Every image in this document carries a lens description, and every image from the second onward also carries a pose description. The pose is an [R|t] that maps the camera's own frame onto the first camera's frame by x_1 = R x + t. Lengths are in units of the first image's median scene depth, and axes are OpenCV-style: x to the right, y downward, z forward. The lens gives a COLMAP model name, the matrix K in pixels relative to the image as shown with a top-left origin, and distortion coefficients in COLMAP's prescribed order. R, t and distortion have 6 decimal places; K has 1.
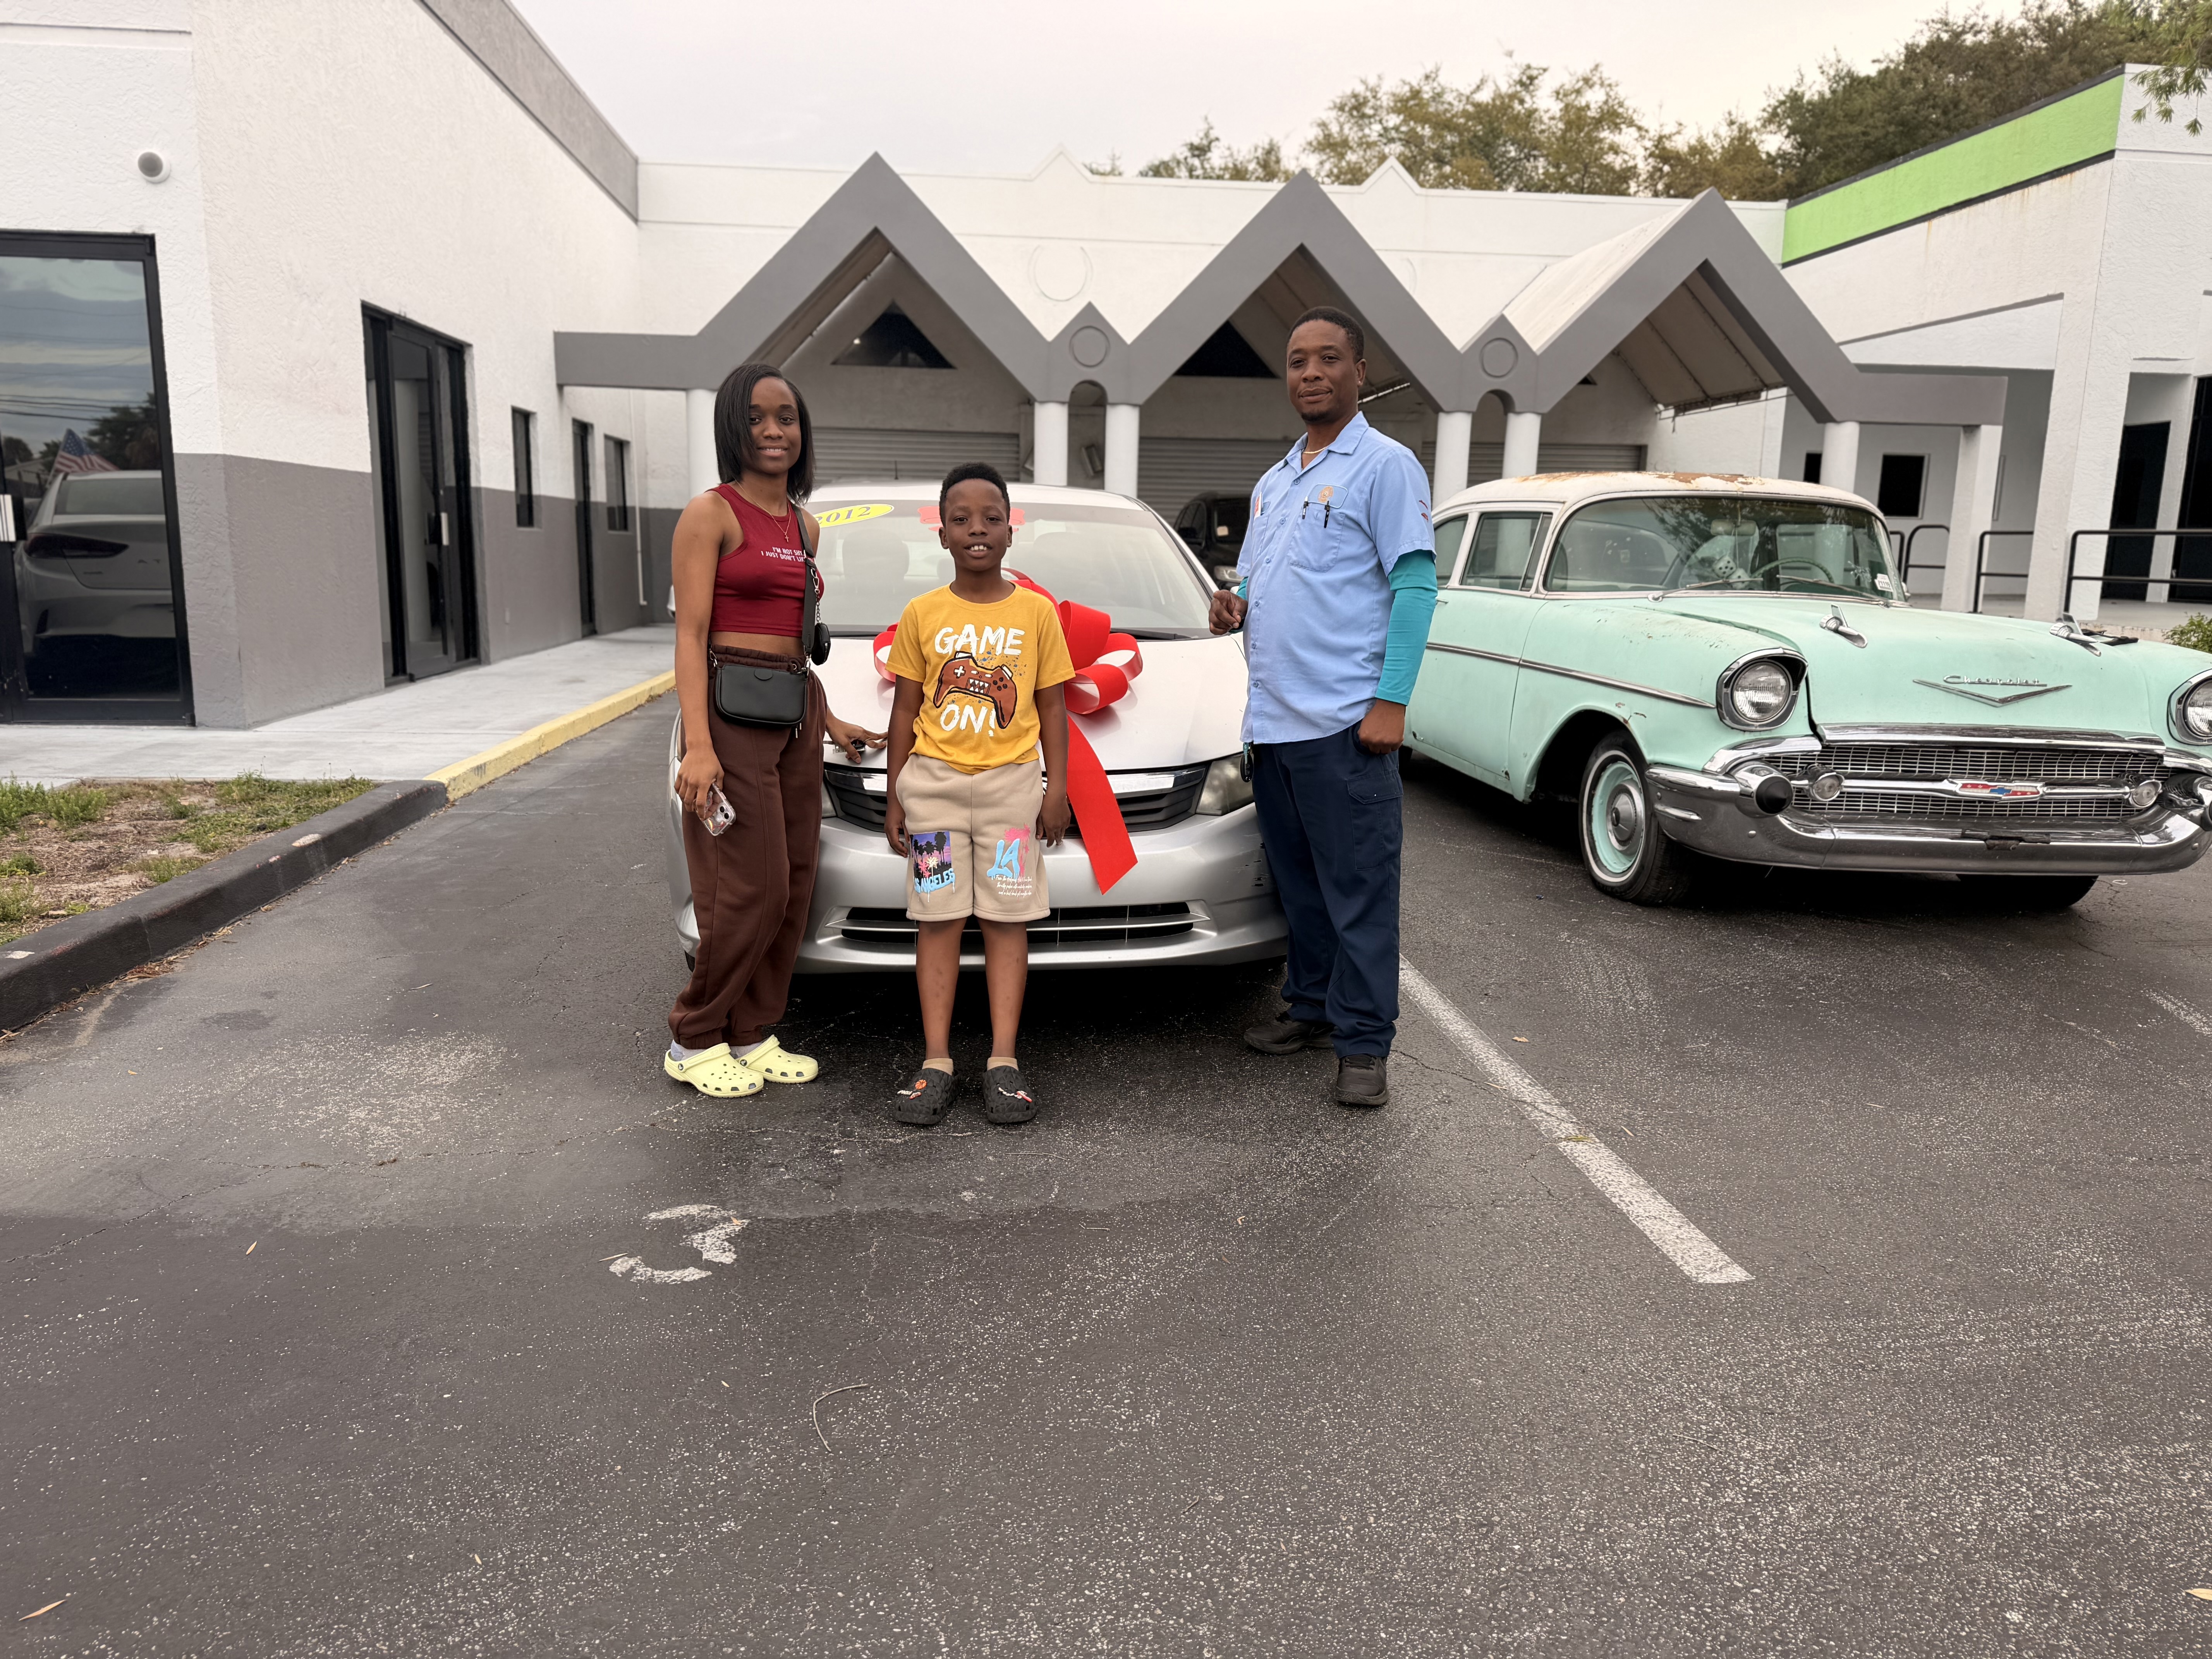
lens RADIAL K [[1543.4, 0, 1100.3], [0, 1543.4, 812.9], [0, 0, 1]] dist [0.053326, -0.052892]
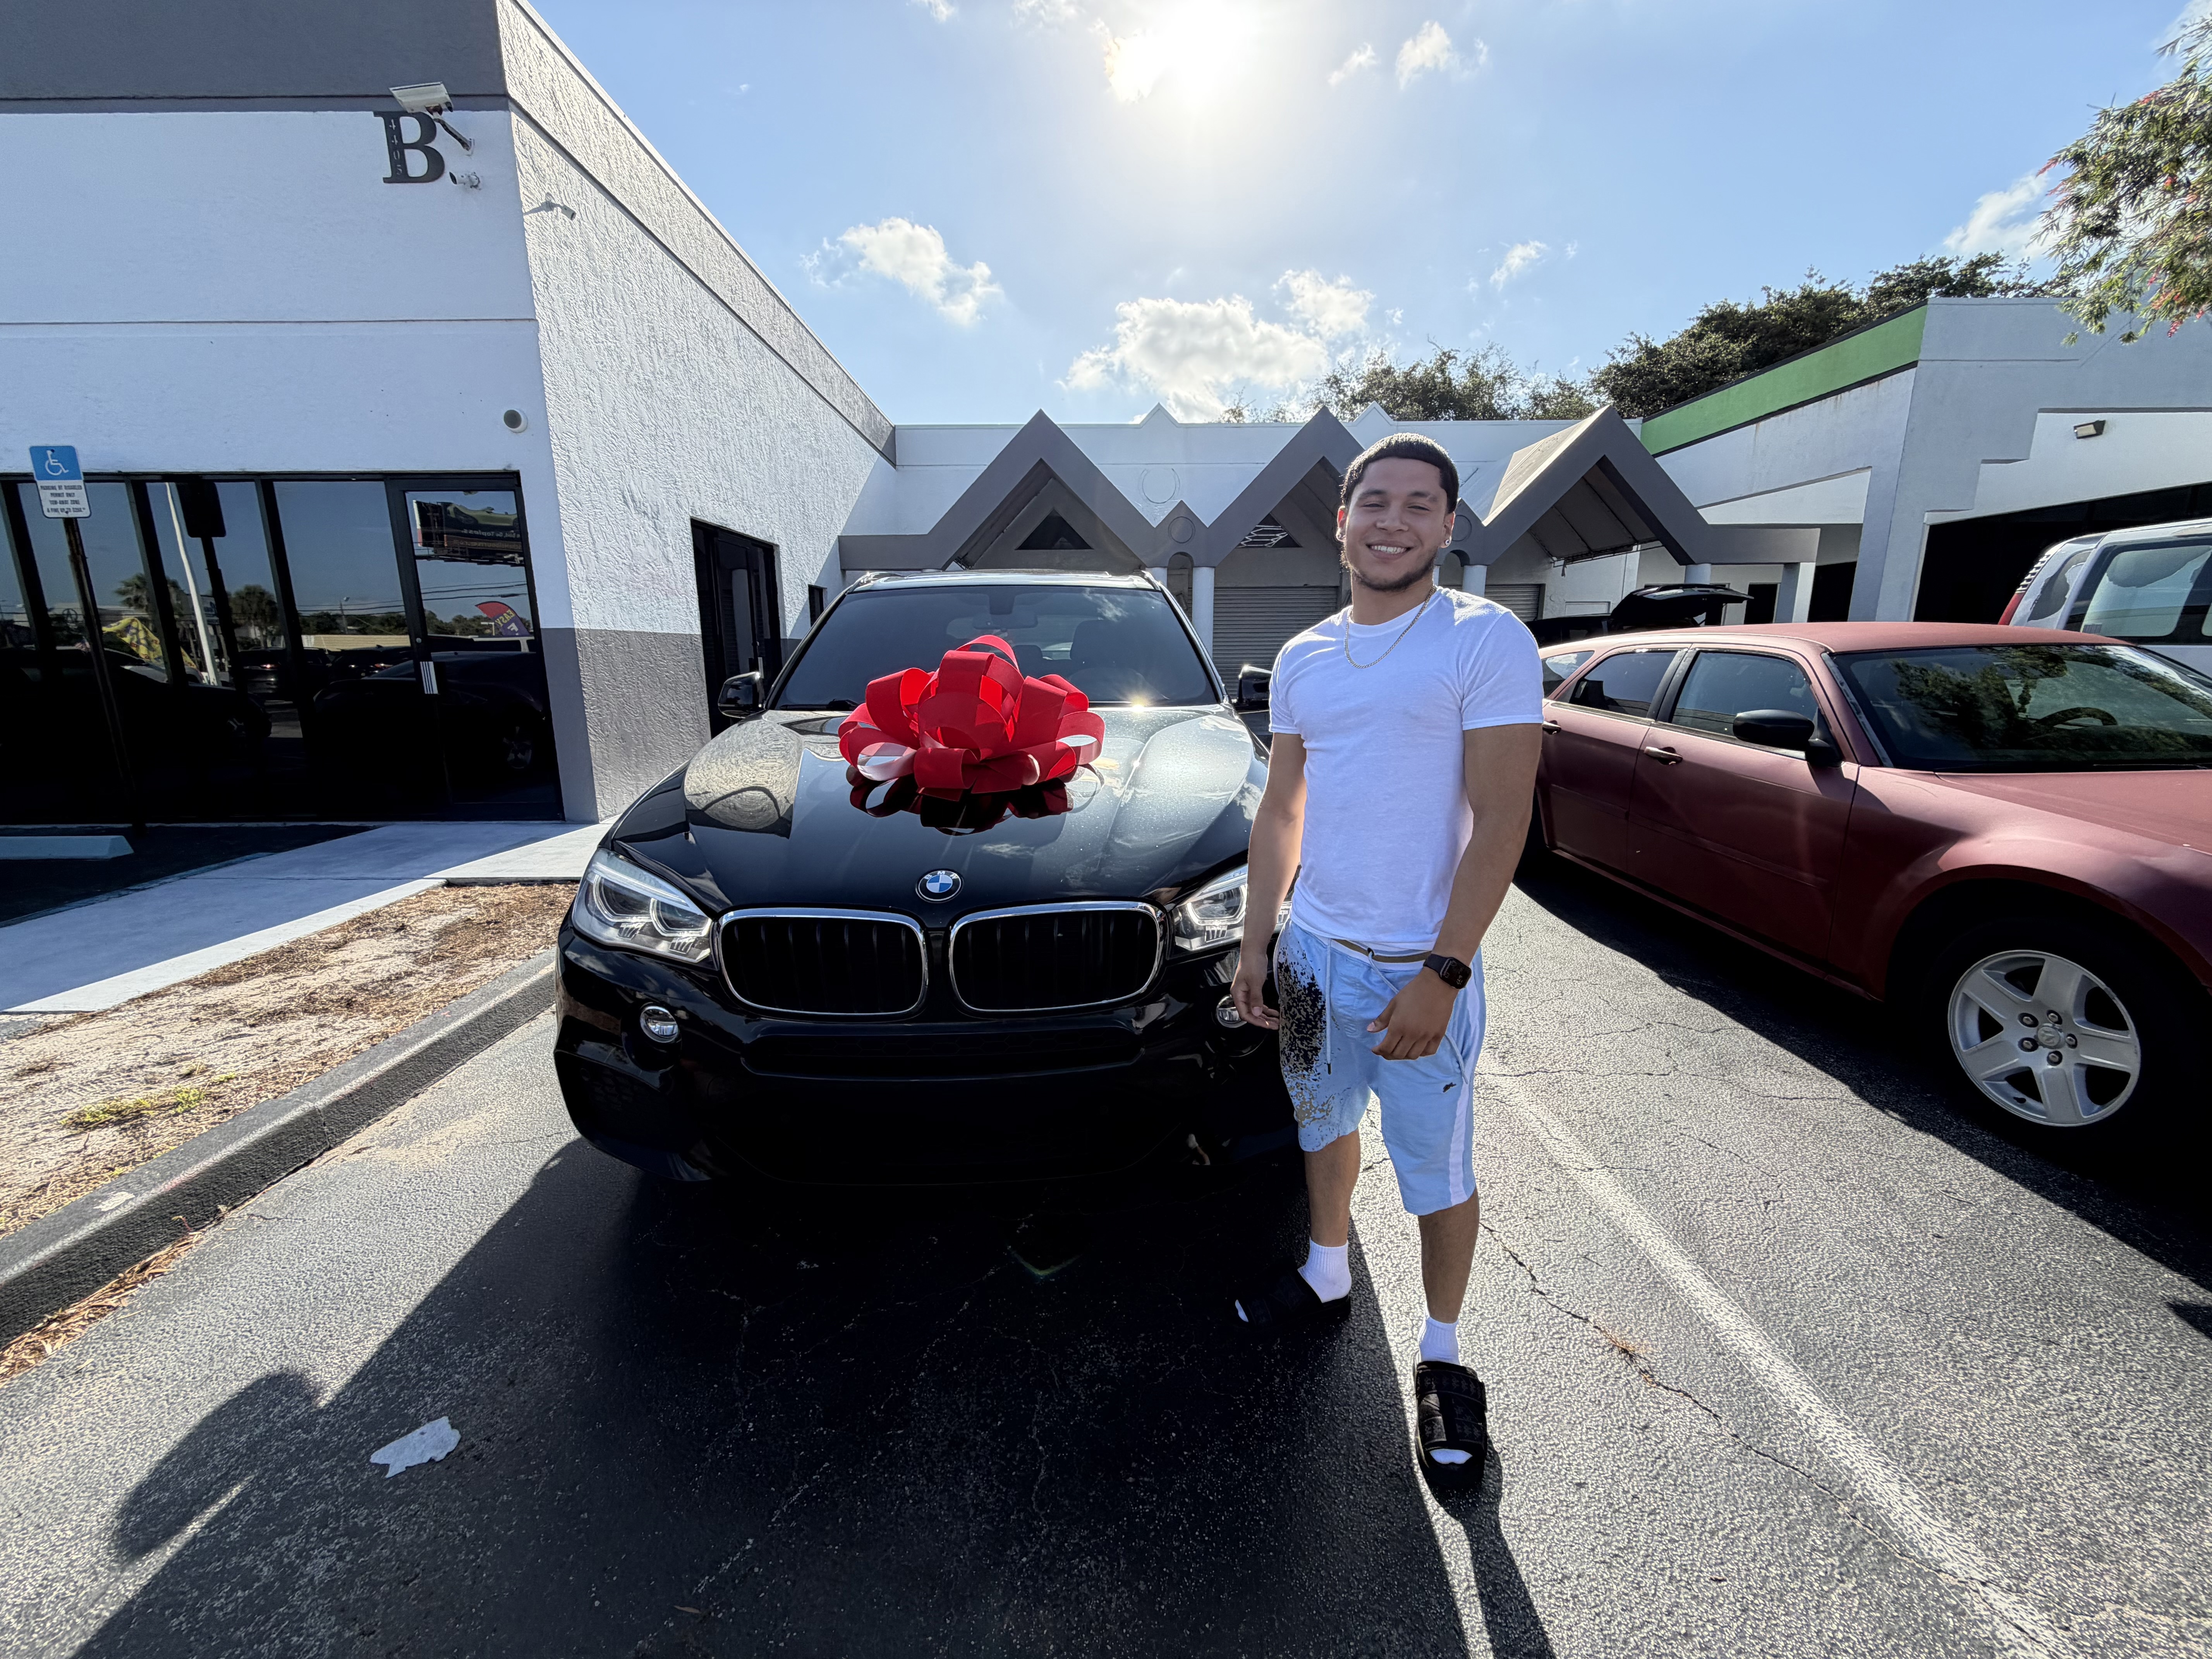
lens RADIAL K [[895.6, 0, 1090.4], [0, 895.6, 836.9], [0, 0, 1]] dist [0.005898, 0.000150]
pose [[0.994898, -0.005583, -0.100732, -0.008567], [0.008598, 0.999527, 0.029521, -0.028228], [0.100519, -0.030237, 0.994476, 0.110846]]
